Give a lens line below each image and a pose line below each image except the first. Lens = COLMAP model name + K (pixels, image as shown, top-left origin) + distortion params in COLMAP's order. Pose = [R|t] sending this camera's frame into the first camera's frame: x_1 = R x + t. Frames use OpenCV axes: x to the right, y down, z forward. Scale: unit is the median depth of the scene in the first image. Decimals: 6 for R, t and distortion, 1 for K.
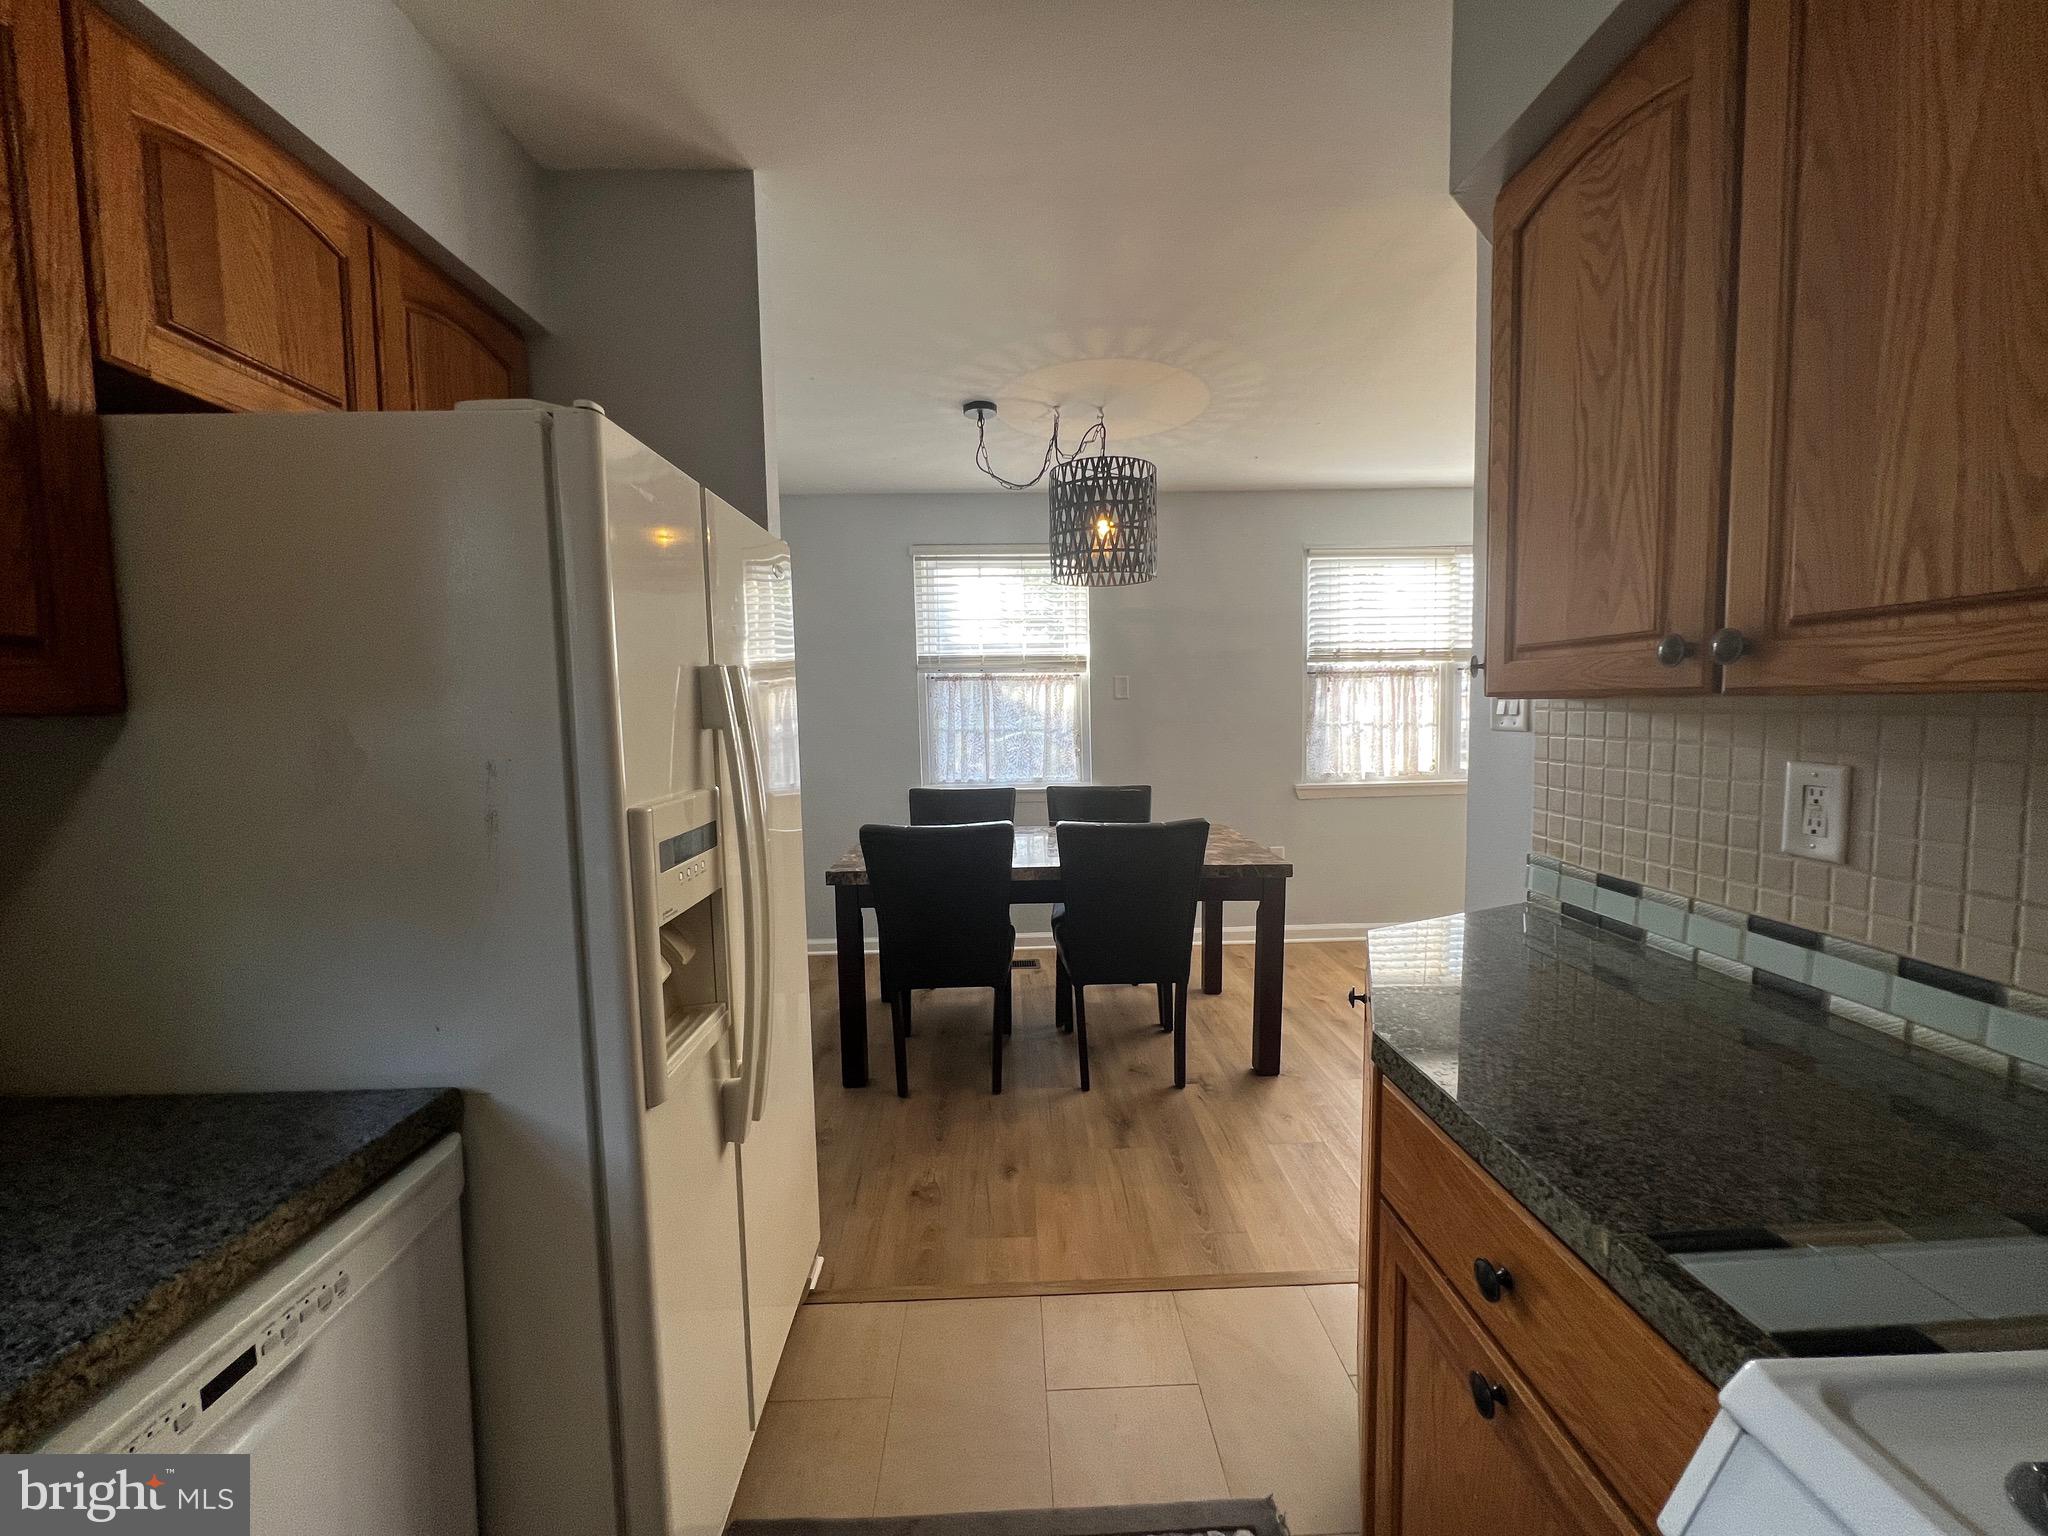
lens RADIAL K [[827.4, 0, 1028.4], [0, 827.4, 765.4], [0, 0, 1]] dist [0.002646, 0.000421]
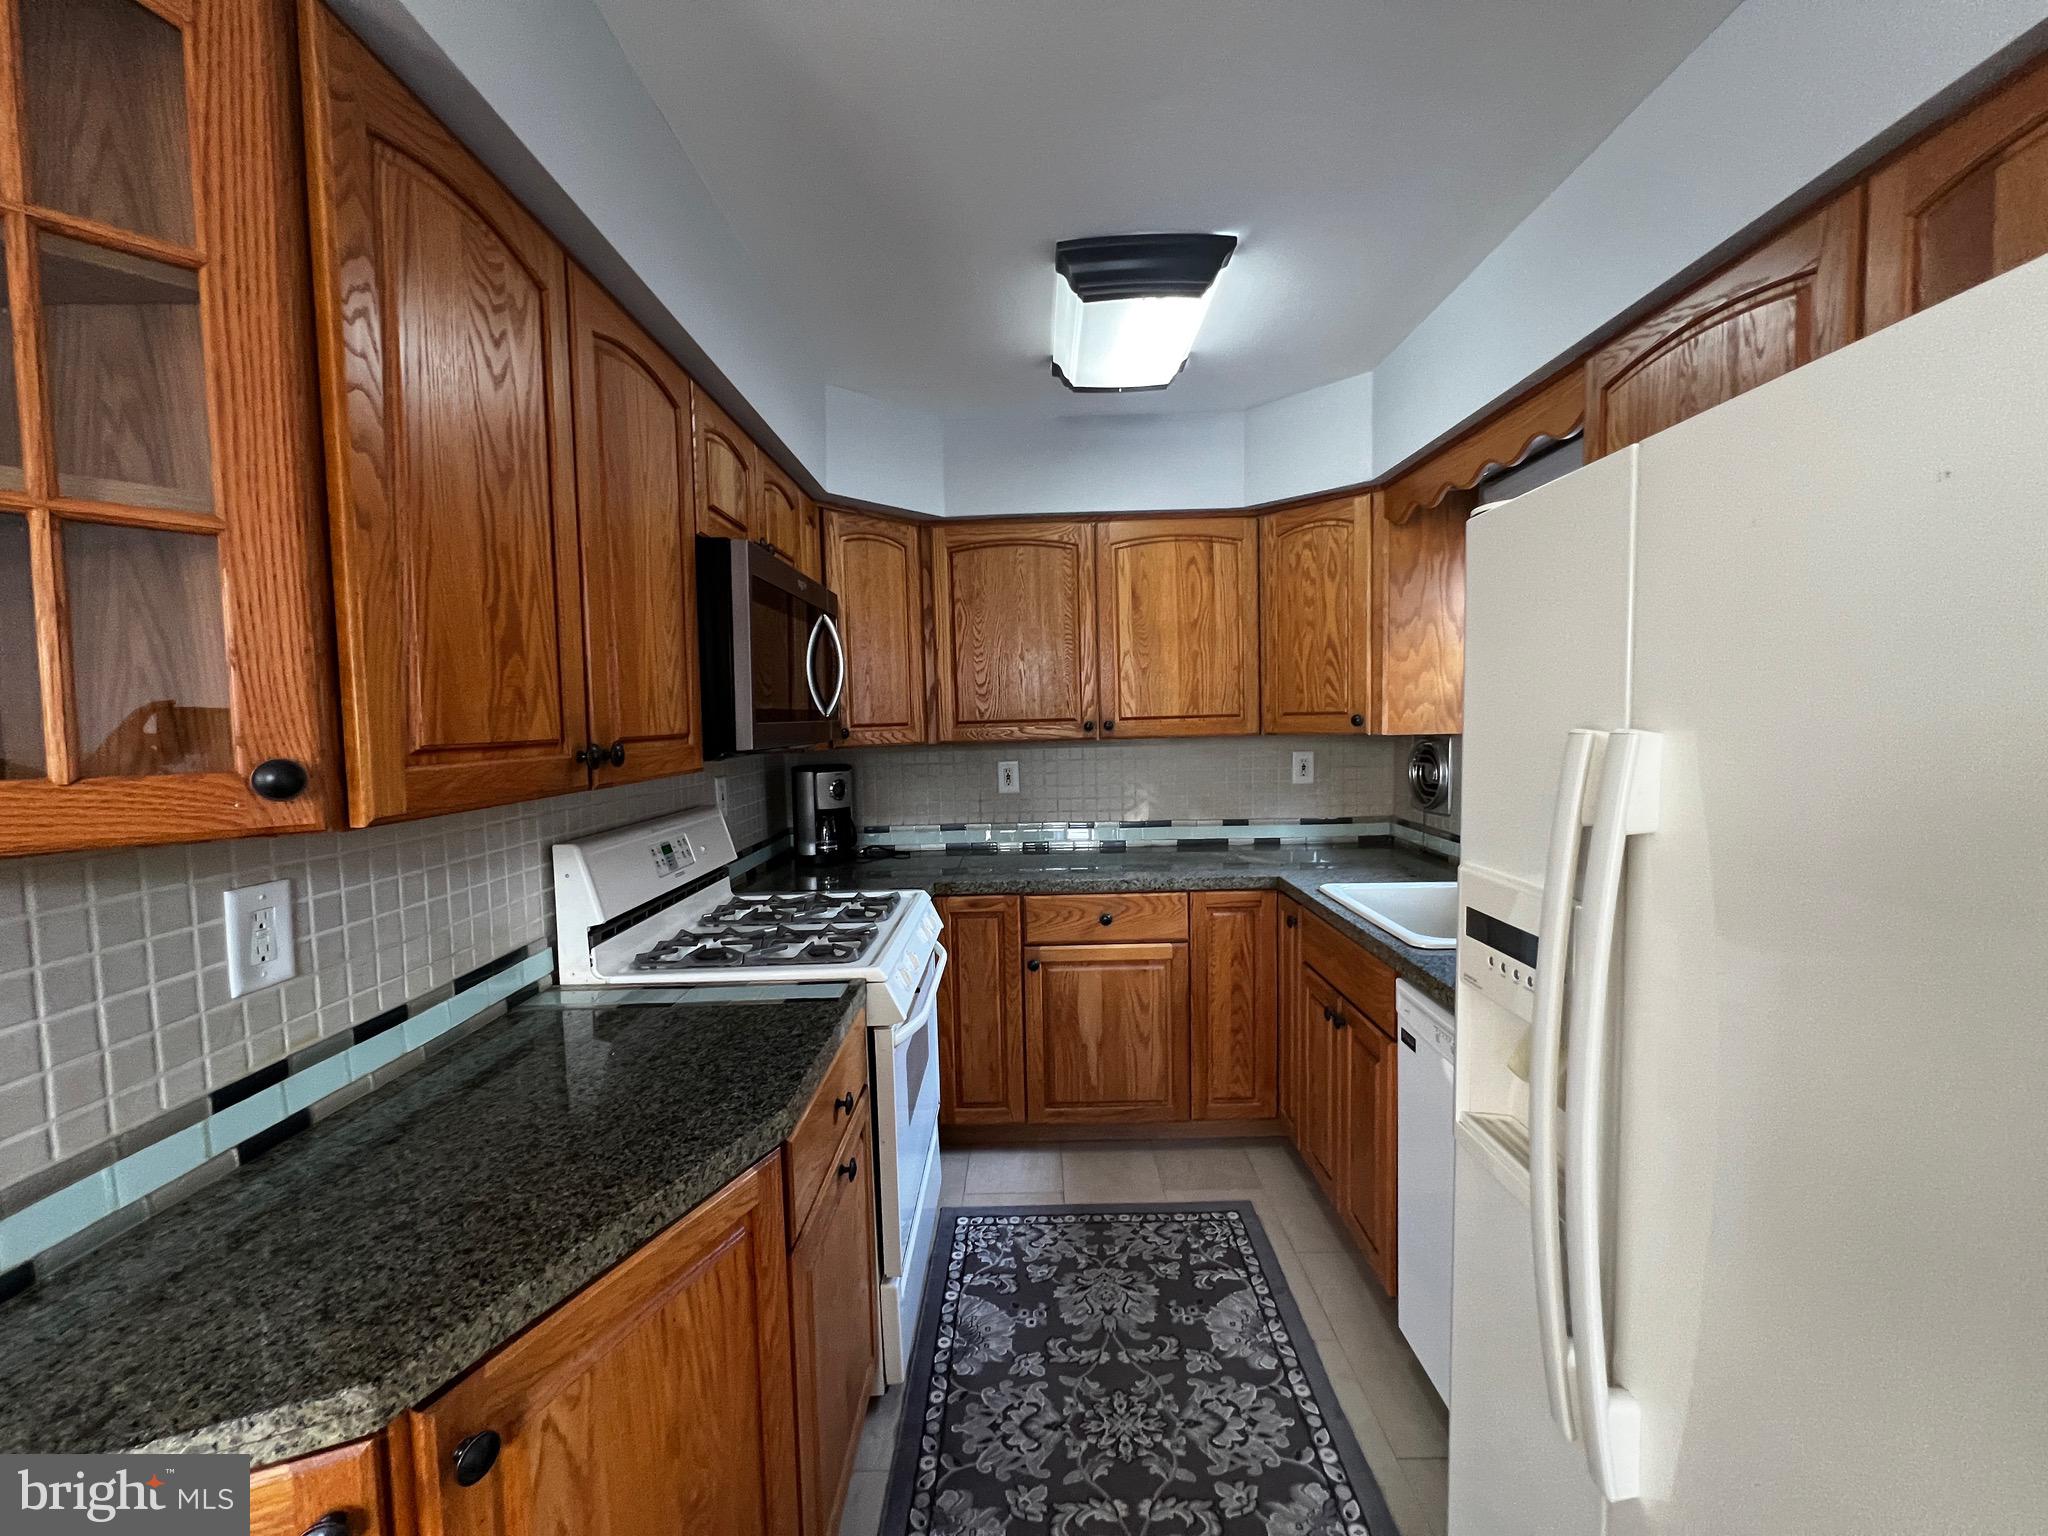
lens RADIAL K [[827.4, 0, 1028.4], [0, 827.4, 765.4], [0, 0, 1]] dist [0.002646, 0.000421]
pose [[-0.998261, 0.033977, 0.048181, 0.044018], [0.040289, 0.989786, 0.136753, -0.228843], [-0.043042, 0.138456, -0.989433, 1.882808]]
